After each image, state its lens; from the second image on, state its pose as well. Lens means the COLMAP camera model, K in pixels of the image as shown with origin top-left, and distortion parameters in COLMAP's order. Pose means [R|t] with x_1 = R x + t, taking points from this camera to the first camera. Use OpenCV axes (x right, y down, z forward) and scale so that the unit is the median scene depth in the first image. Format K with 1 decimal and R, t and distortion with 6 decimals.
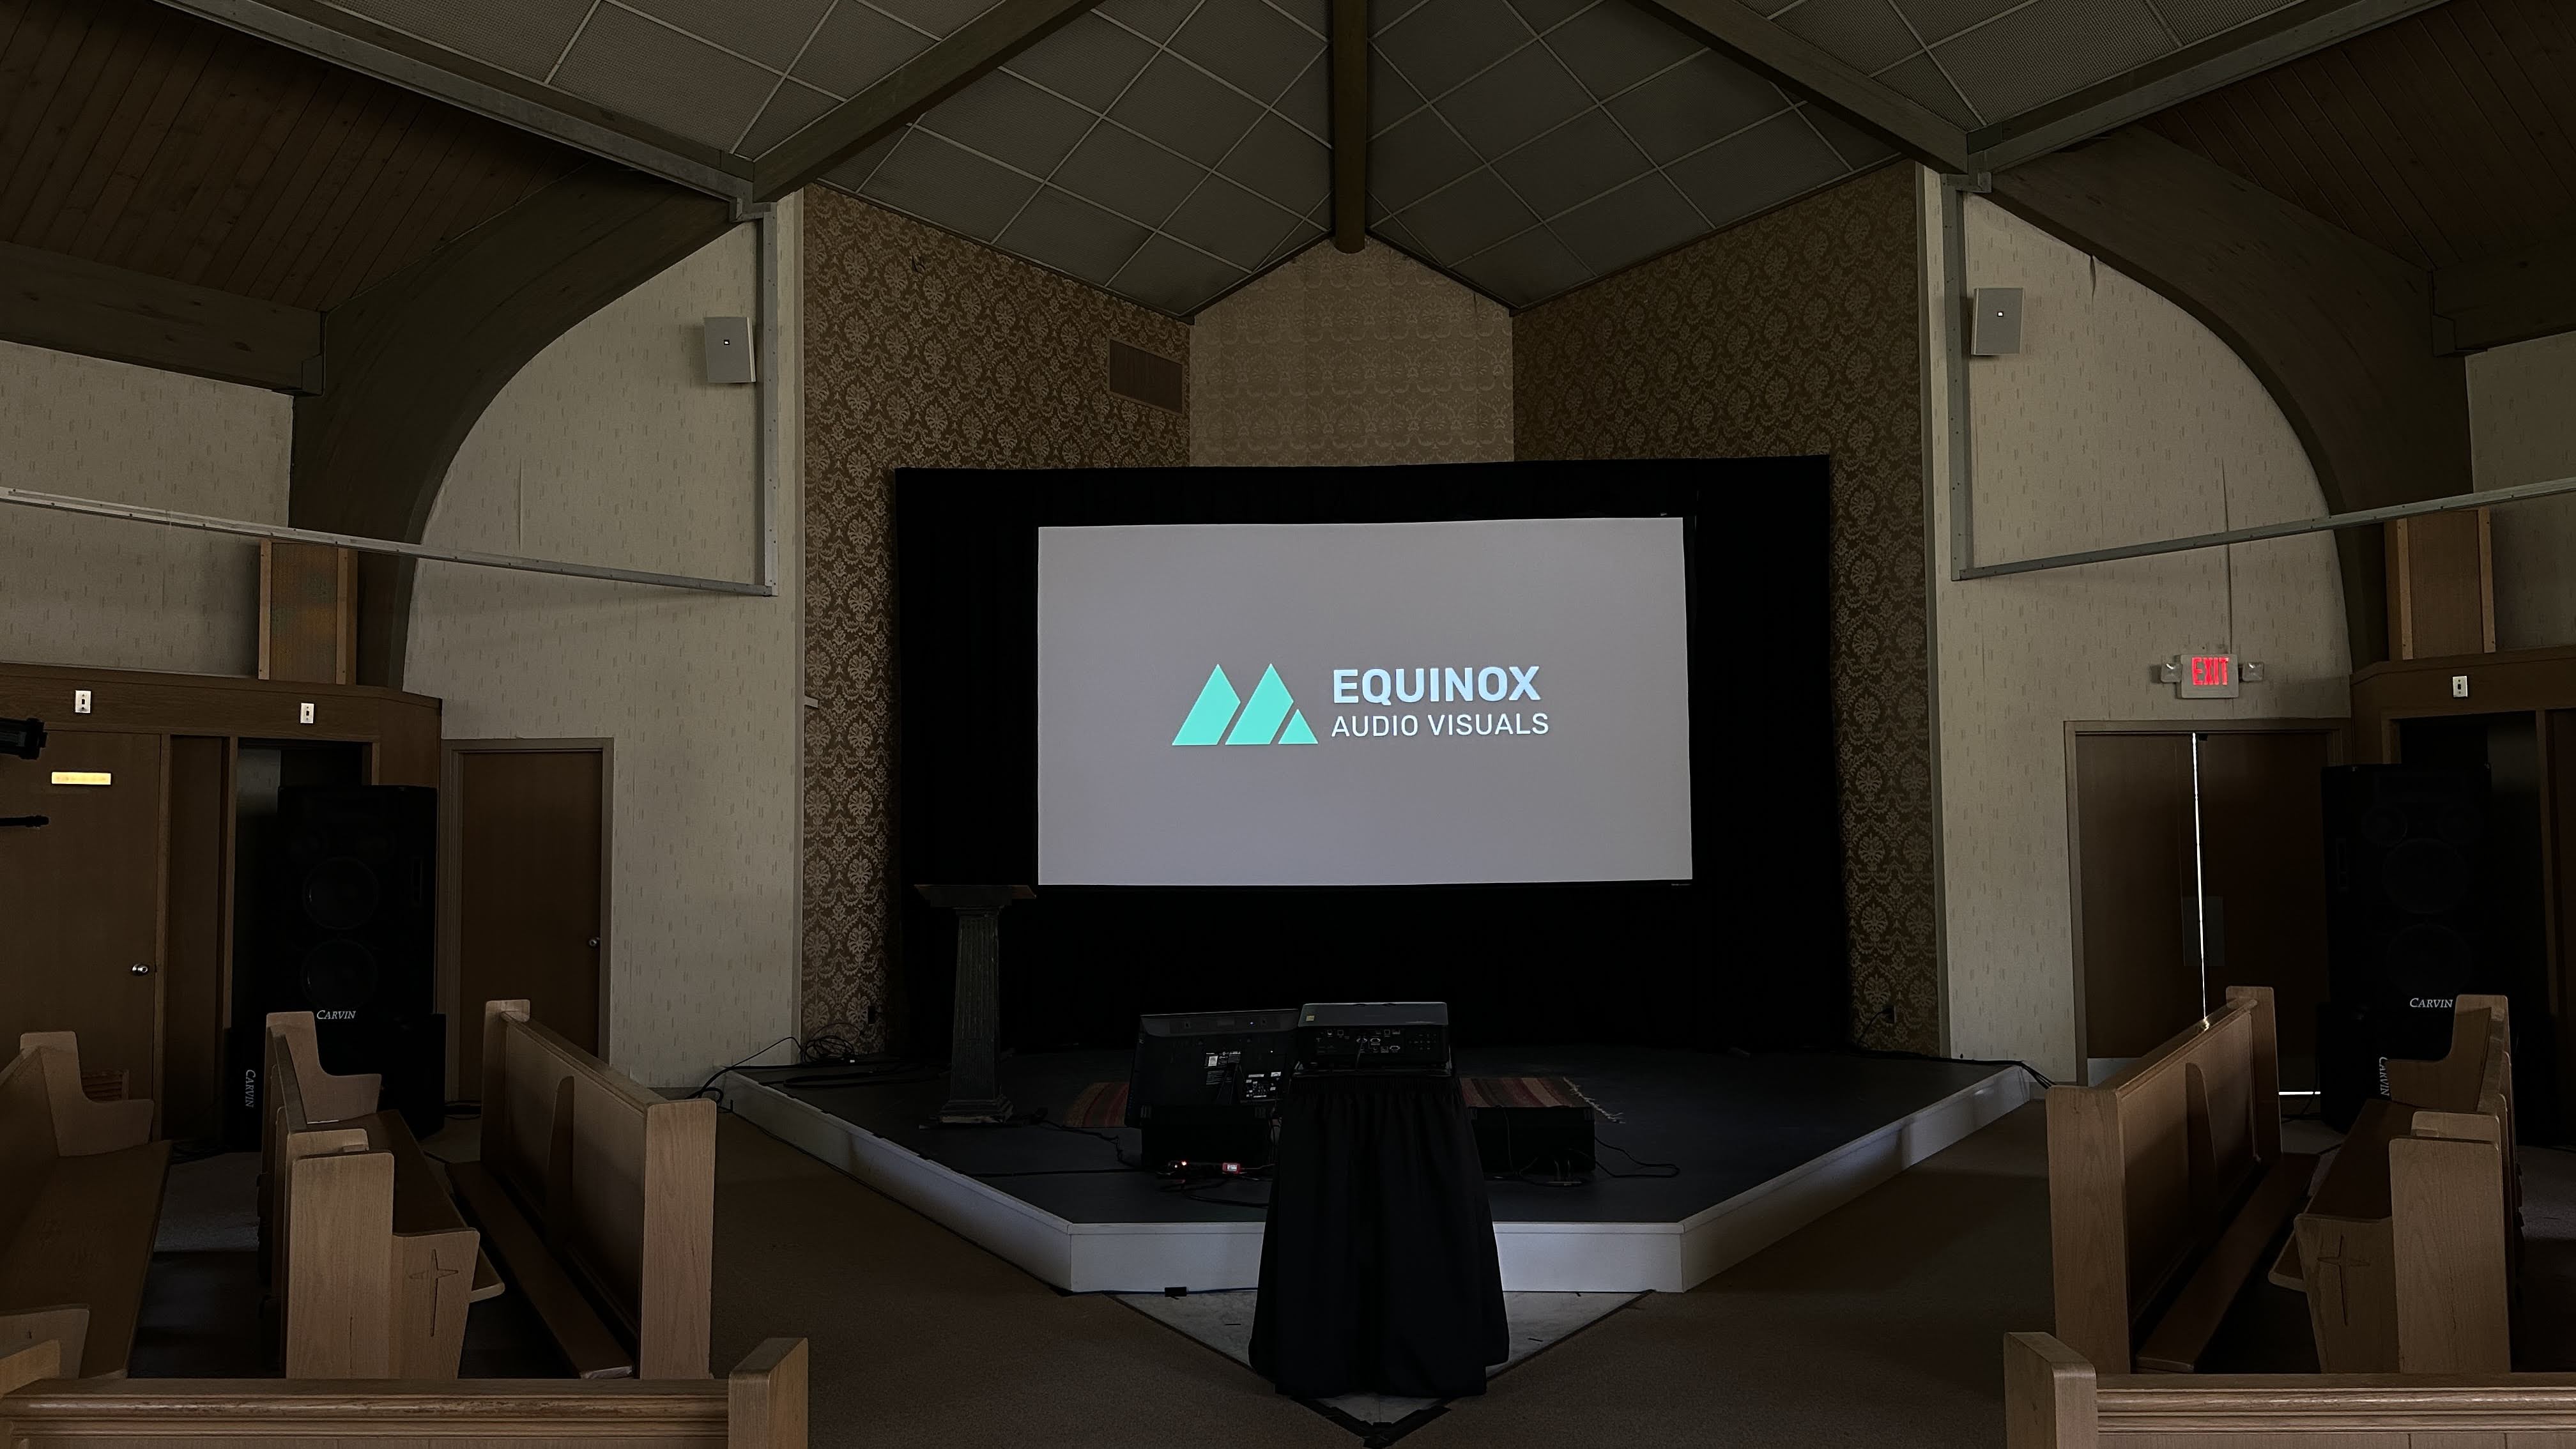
lens RADIAL K [[1756.8, 0, 1279.7], [0, 1756.8, 731.3], [0, 0, 1]] dist [0.010157, -0.004296]
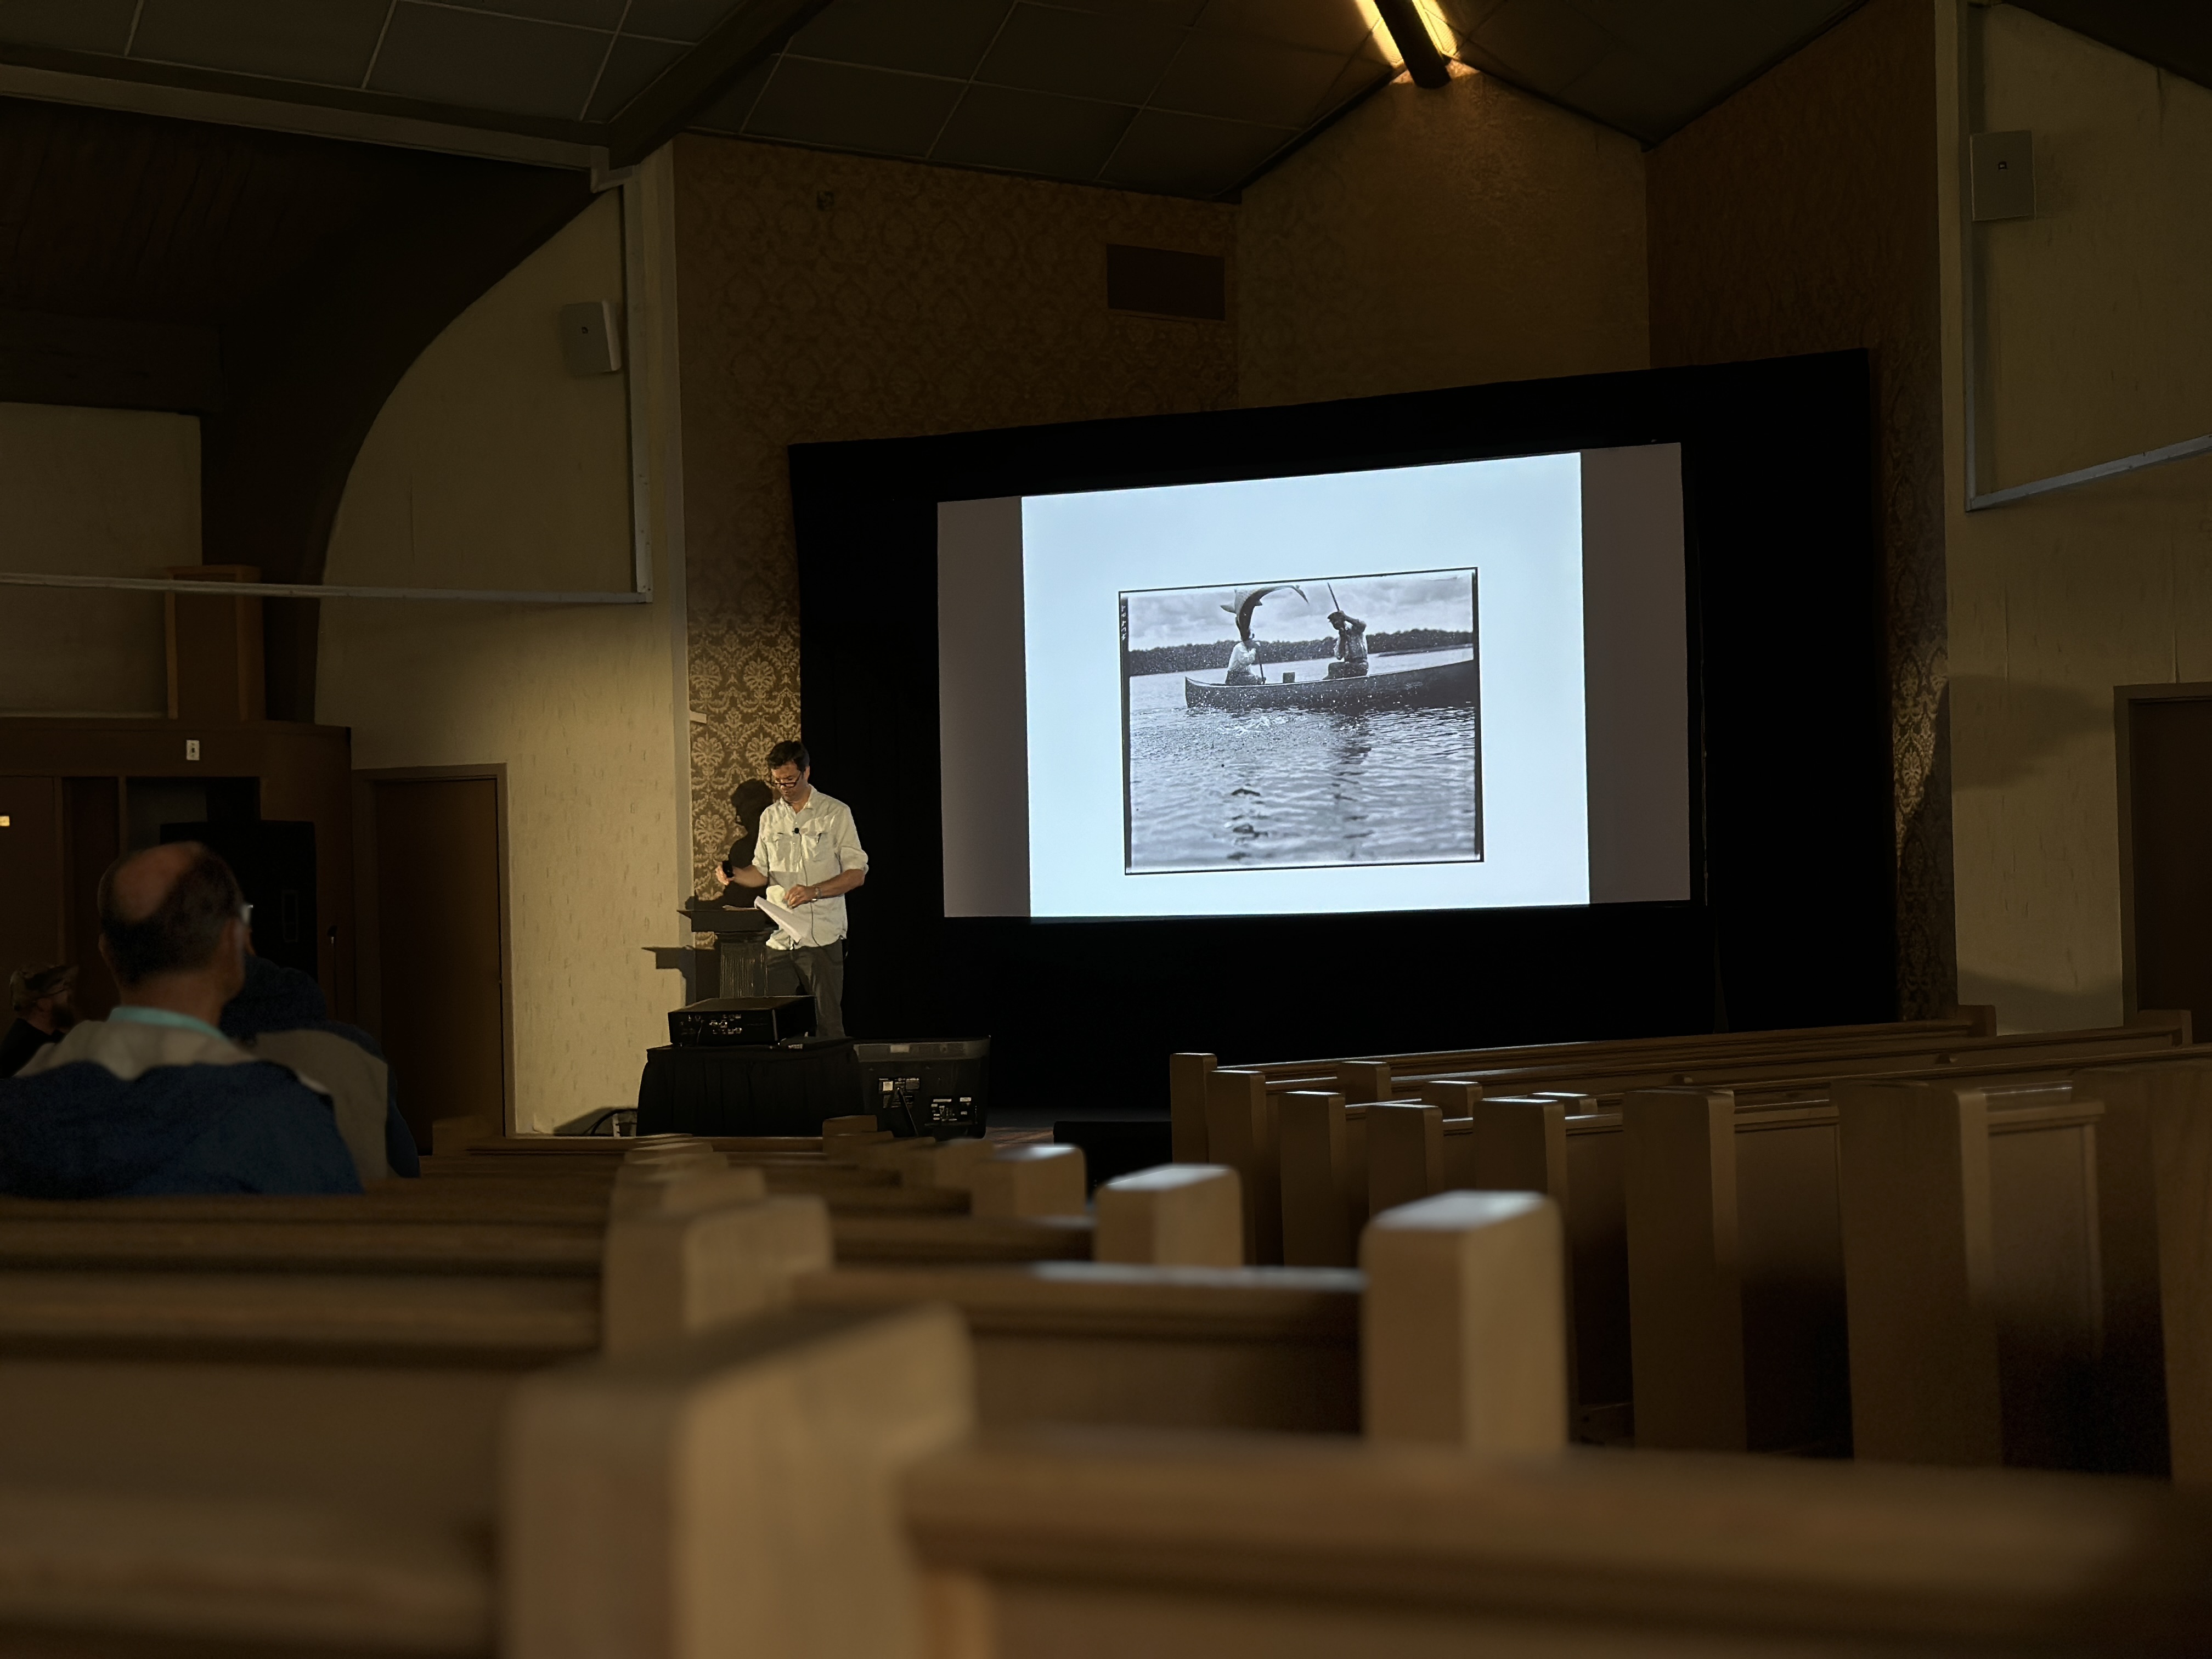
lens RADIAL K [[3005.1, 0, 1099.9], [0, 3005.1, 826.3], [0, 0, 1]] dist [0.013773, 0.000000]
pose [[0.934420, -0.021849, -0.355504, 0.478046], [0.037636, 0.998586, 0.037551, -0.010862], [0.354180, -0.048468, 0.933920, -0.374346]]
